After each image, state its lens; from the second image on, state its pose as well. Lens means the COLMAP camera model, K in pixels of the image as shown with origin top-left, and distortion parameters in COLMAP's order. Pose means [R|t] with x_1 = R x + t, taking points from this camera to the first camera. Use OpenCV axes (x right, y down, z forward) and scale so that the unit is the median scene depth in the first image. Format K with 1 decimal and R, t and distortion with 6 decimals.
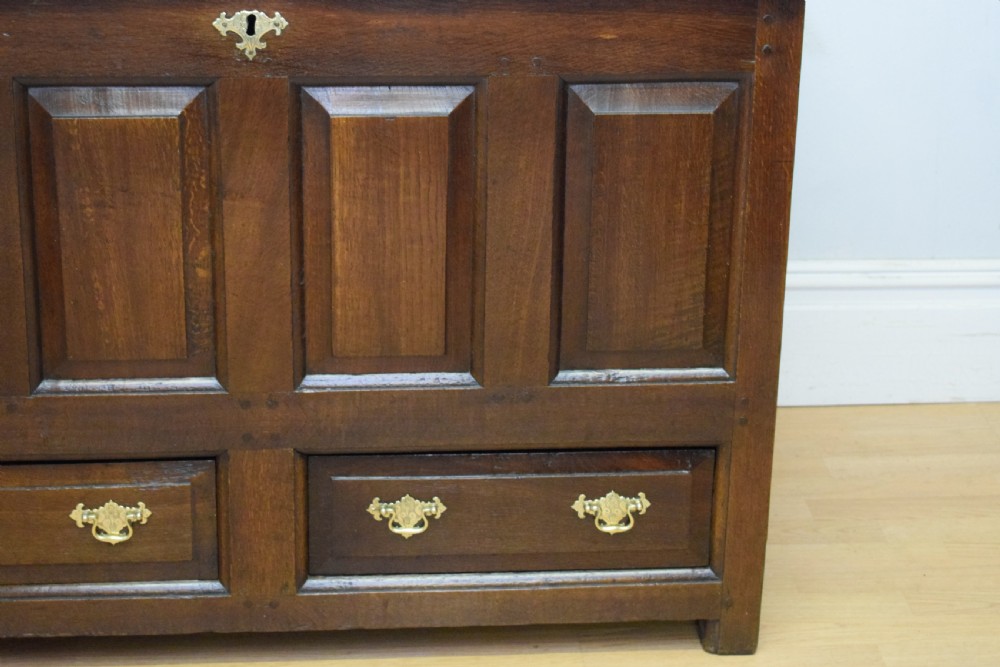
lens RADIAL K [[2286.9, 0, 500.0], [0, 2286.9, 333.5], [0, 0, 1]] dist [-0.032617, 0.016567]
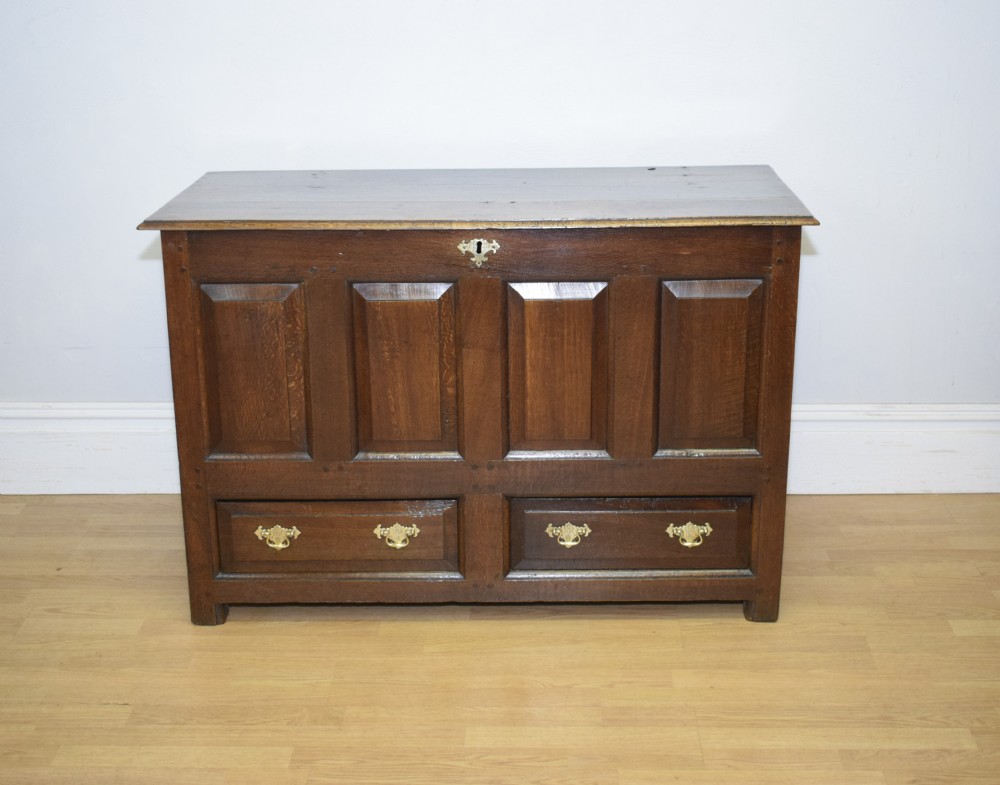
lens RADIAL K [[1493.5, 0, 500.0], [0, 1493.5, 392.5], [0, 0, 1]] dist [-0.022573, -0.035536]
pose [[0.994880, 0.002828, -0.101021, 0.021317], [-0.008107, 0.998620, -0.051885, 0.032913], [0.100735, 0.052438, 0.993530, -0.120350]]
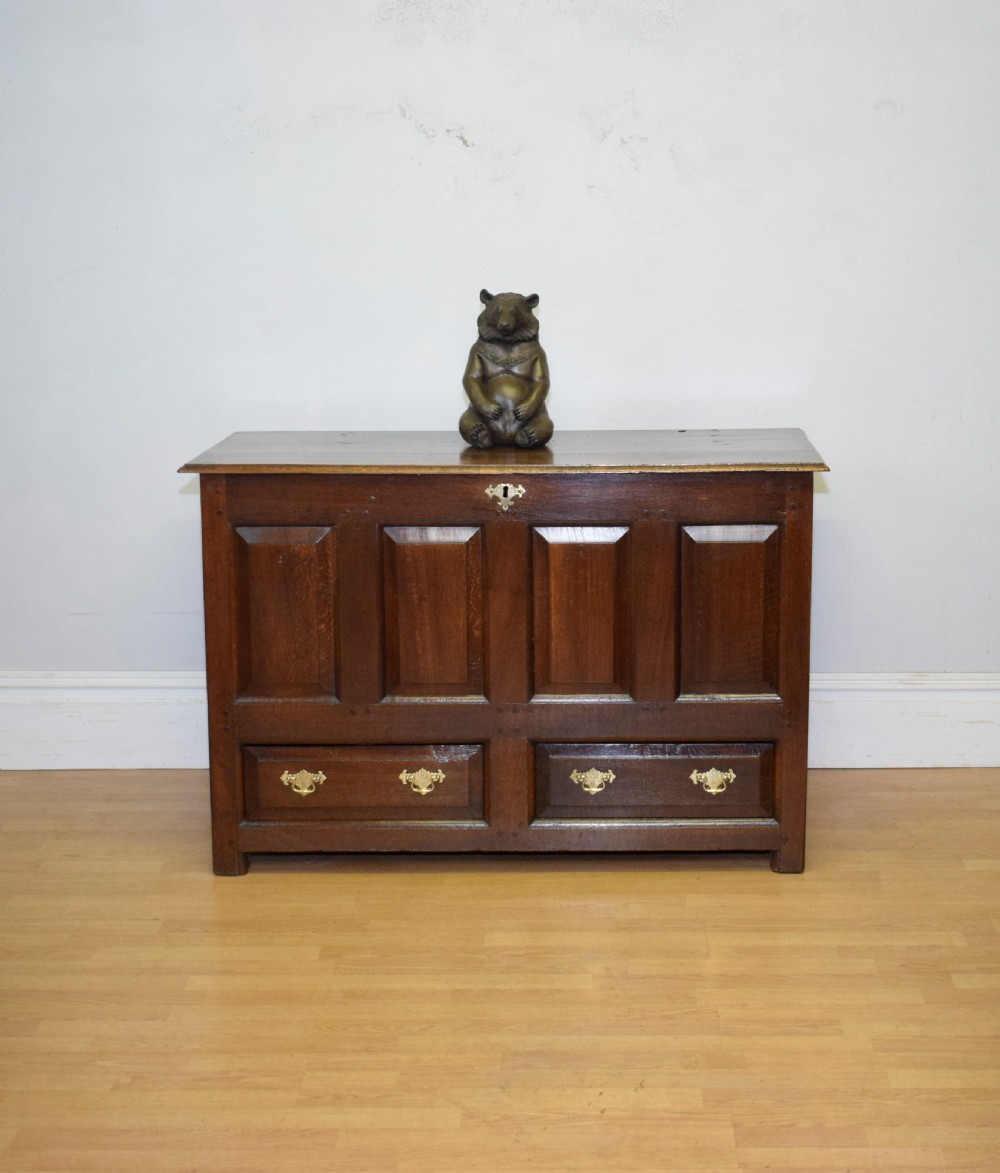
lens RADIAL K [[2163.0, 0, 582.7], [0, 2163.0, 585.9], [0, 0, 1]] dist [-0.005510, 0.012981]
pose [[0.995826, -0.004115, -0.091176, 0.102891], [-0.012126, 0.984162, -0.176857, 0.228870], [0.090460, 0.177224, 0.980004, -0.633573]]
